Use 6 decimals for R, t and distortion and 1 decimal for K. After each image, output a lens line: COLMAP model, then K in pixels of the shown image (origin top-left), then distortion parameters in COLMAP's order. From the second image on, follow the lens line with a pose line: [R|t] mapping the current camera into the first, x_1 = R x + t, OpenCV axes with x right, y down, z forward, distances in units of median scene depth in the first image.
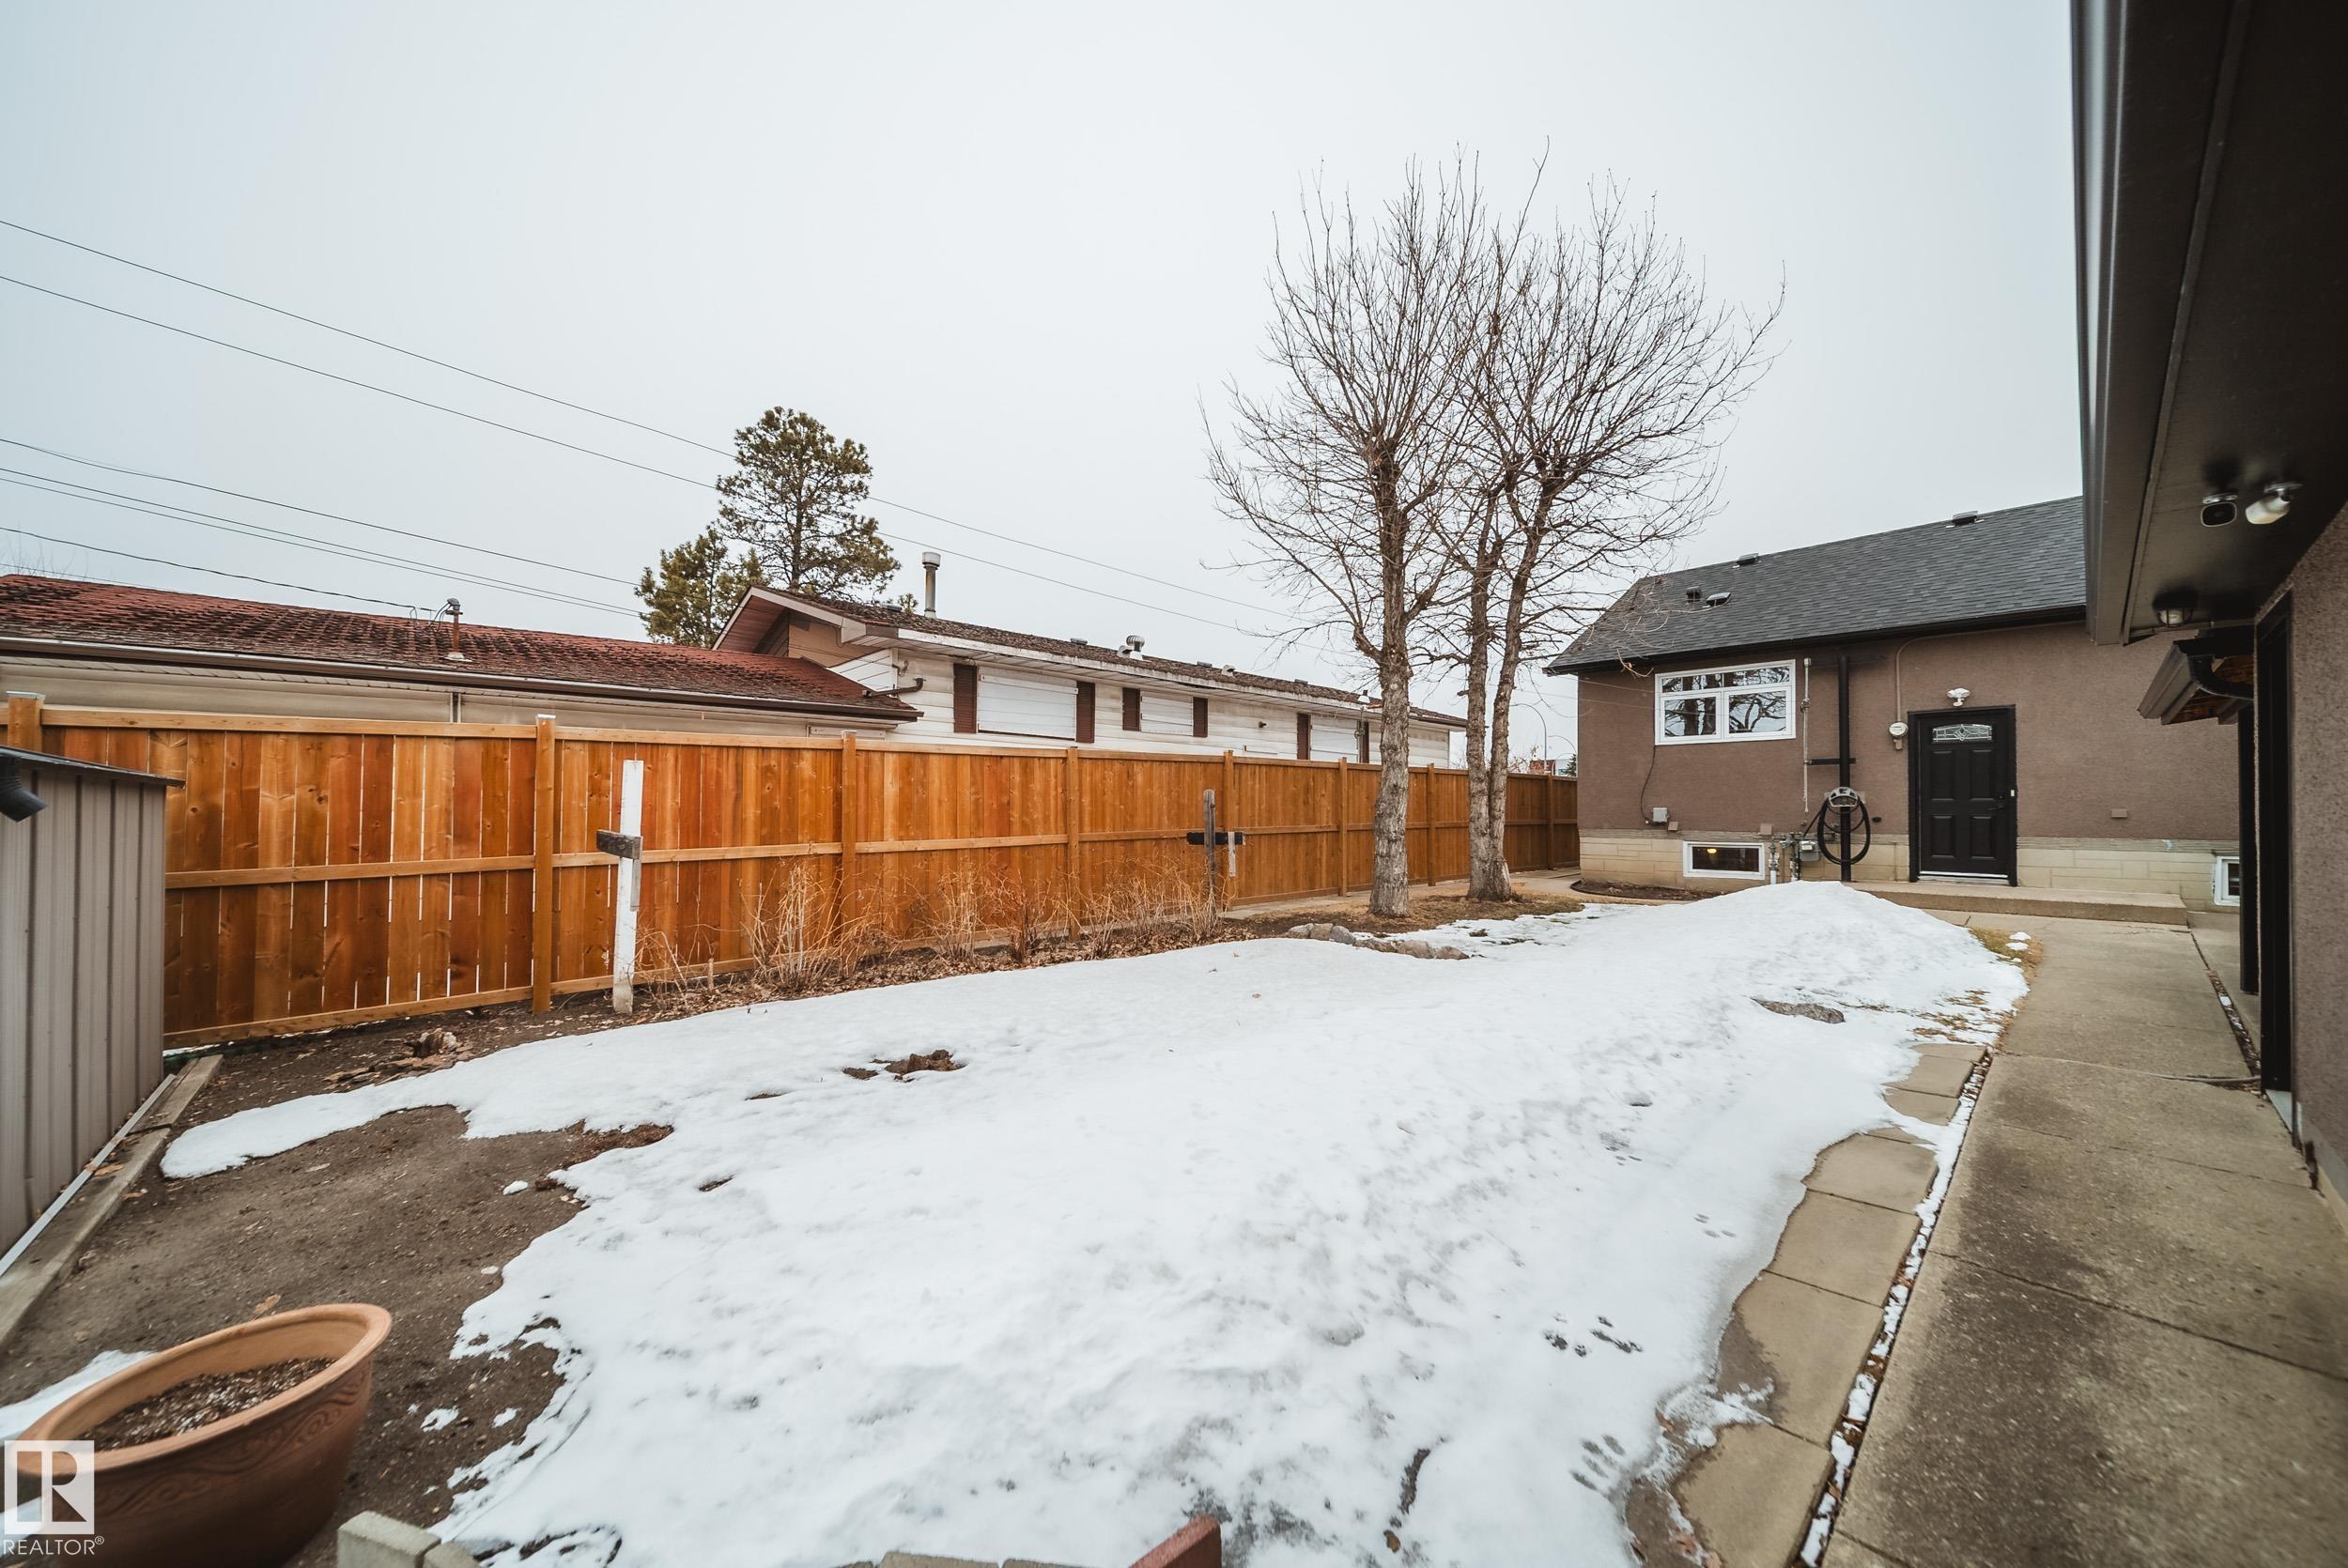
lens RADIAL K [[833.5, 0, 1148.4], [0, 833.5, 795.7], [0, 0, 1]] dist [0.001774, -0.001508]
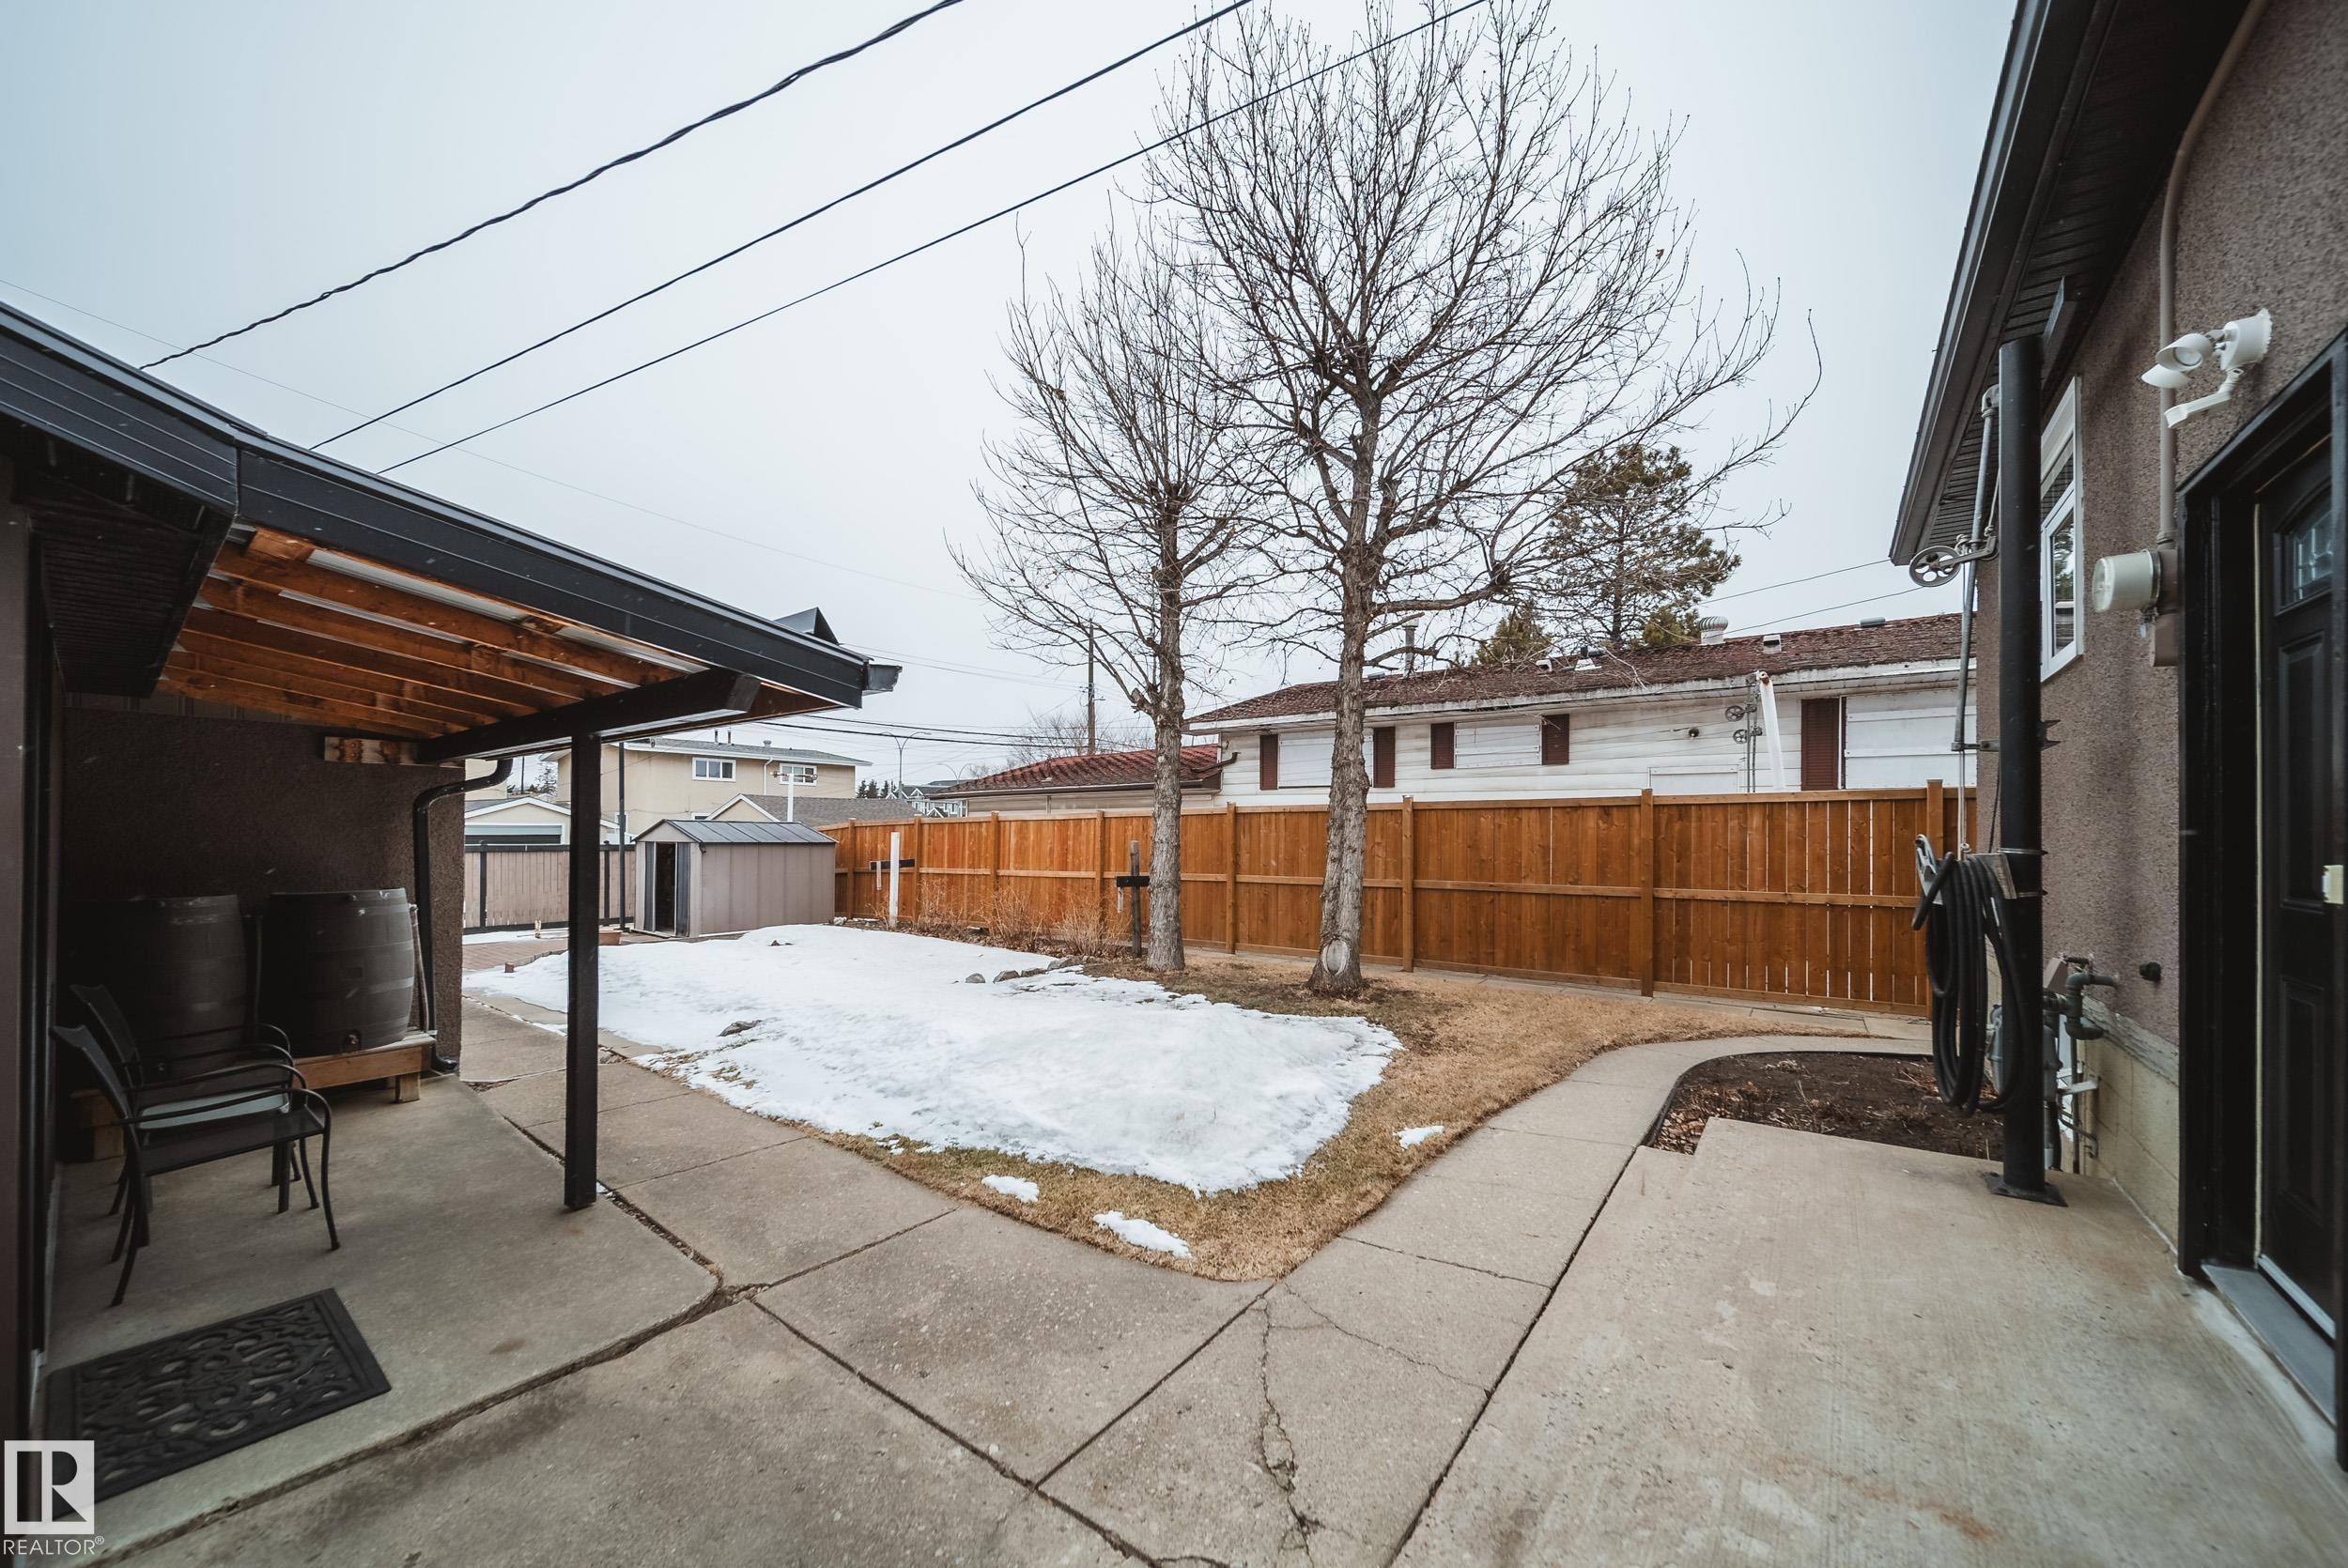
lens RADIAL K [[833.5, 0, 1176.5], [0, 833.5, 833.0], [0, 0, 1]] dist [0.001774, -0.001508]
pose [[0.183198, -0.003905, -0.983068, 2.478431], [0.012716, 0.999918, -0.001602, -0.030429], [0.982994, -0.012207, 0.183233, 1.632504]]
